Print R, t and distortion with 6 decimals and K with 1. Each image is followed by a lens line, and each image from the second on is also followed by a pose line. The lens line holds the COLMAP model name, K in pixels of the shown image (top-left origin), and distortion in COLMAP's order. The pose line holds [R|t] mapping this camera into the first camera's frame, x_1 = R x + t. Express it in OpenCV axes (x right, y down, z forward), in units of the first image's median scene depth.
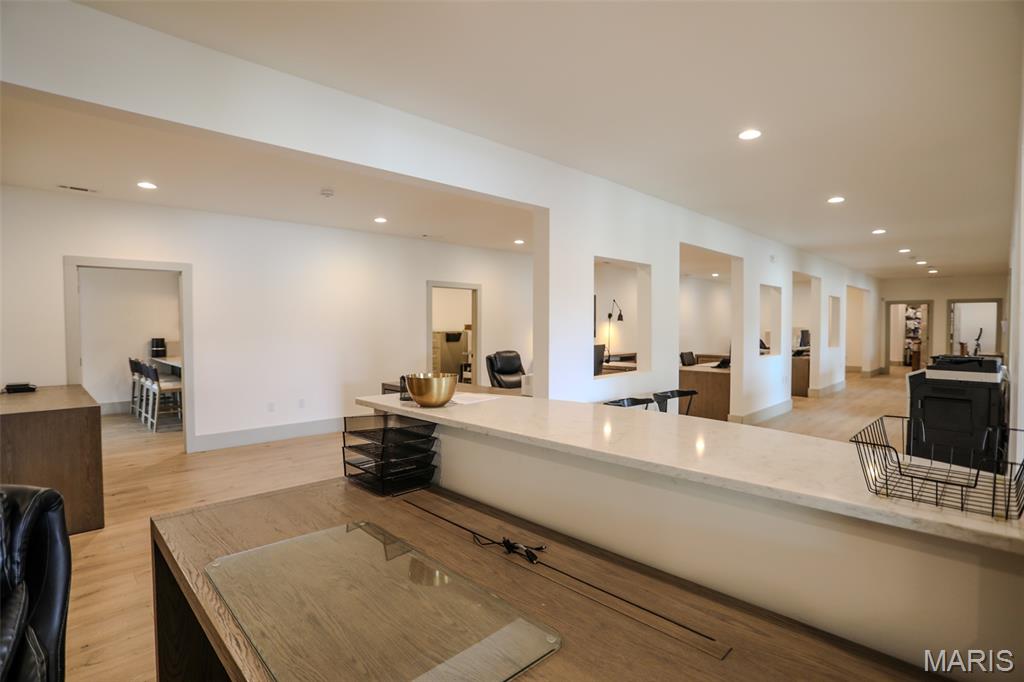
lens RADIAL K [[510.9, 0, 512.0], [0, 510.9, 341.0], [0, 0, 1]] dist [-0.080205, 0.036224]
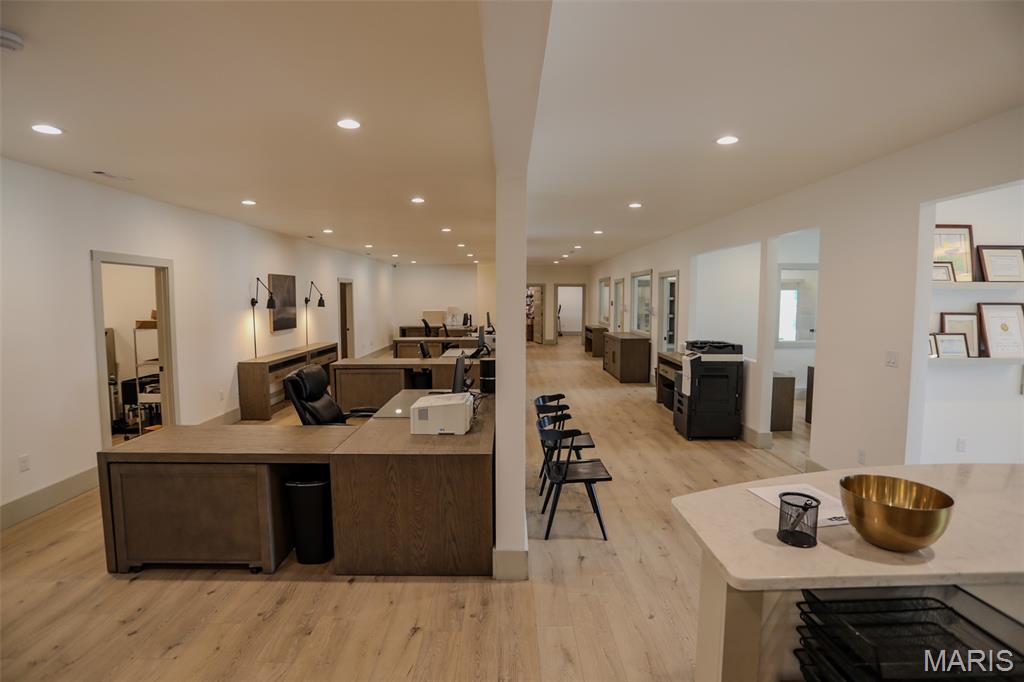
lens RADIAL K [[510.9, 0, 512.0], [0, 510.9, 341.0], [0, 0, 1]] dist [-0.080205, 0.036224]
pose [[0.702579, -0.061256, 0.708965, -0.161501], [0.024192, 0.997768, 0.062236, -0.027082], [-0.711195, -0.026574, 0.702492, 0.181691]]
